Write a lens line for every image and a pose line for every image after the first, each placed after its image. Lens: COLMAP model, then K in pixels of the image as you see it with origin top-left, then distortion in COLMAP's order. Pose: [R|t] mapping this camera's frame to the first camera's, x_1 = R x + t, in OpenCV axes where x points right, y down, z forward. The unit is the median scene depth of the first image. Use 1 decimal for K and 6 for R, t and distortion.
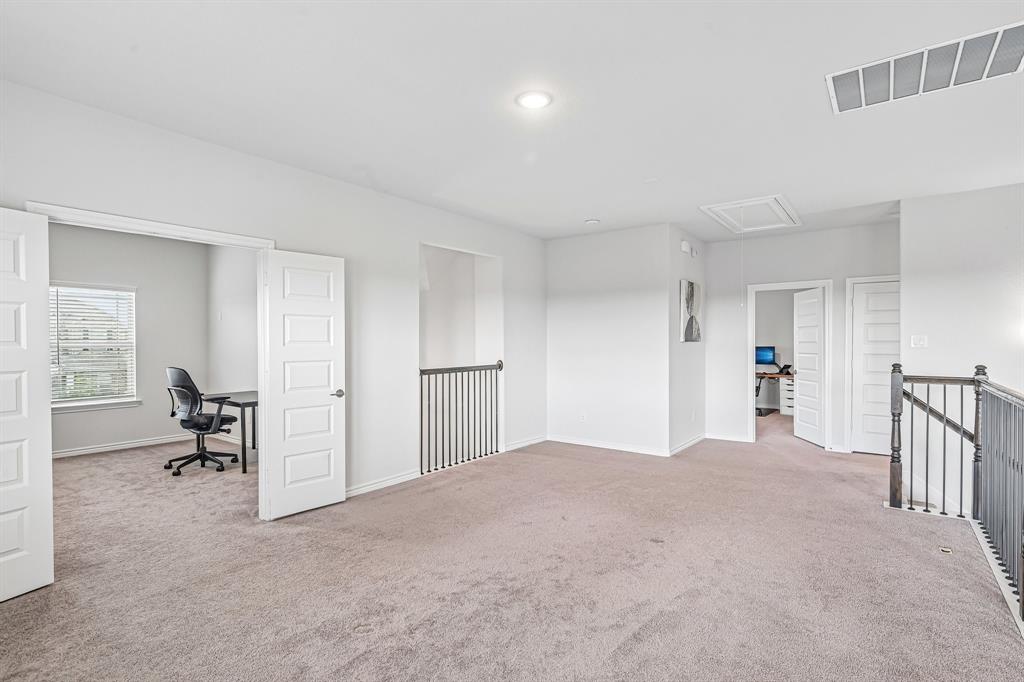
lens RADIAL K [[502.8, 0, 510.8], [0, 502.8, 342.8], [0, 0, 1]] dist [0.001413, 0.000032]
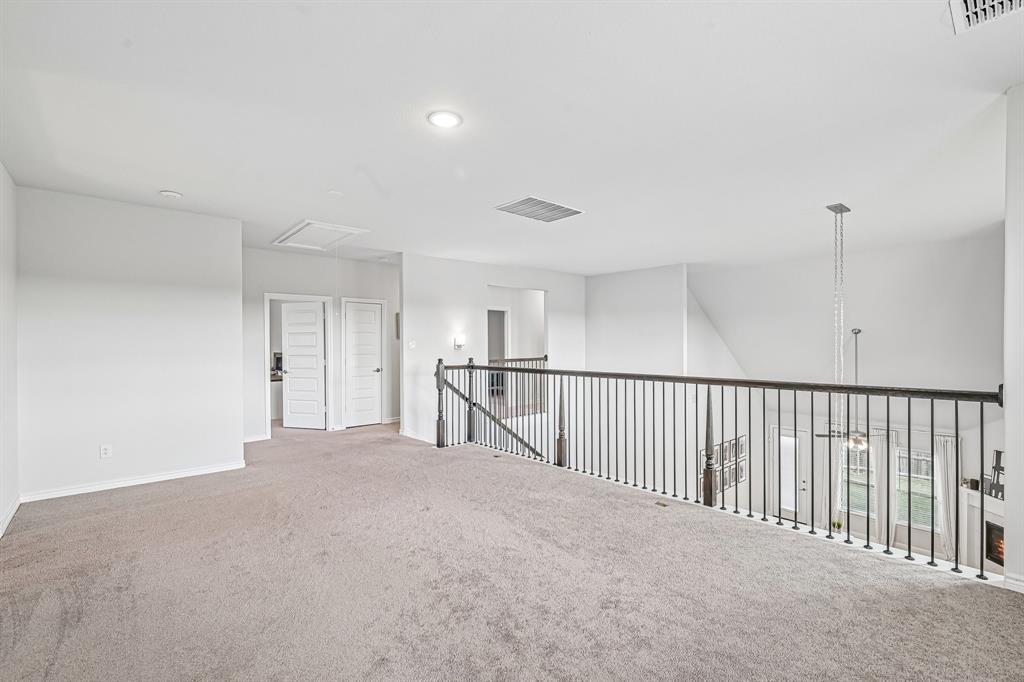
lens RADIAL K [[457.8, 0, 511.7], [0, 457.8, 345.0], [0, 0, 1]] dist [-0.001185, -0.000006]
pose [[0.191731, -0.000255, 0.981447, -0.567004], [0.004078, 0.999992, -0.000537, -0.001009], [-0.981439, 0.004105, 0.191730, 0.440341]]
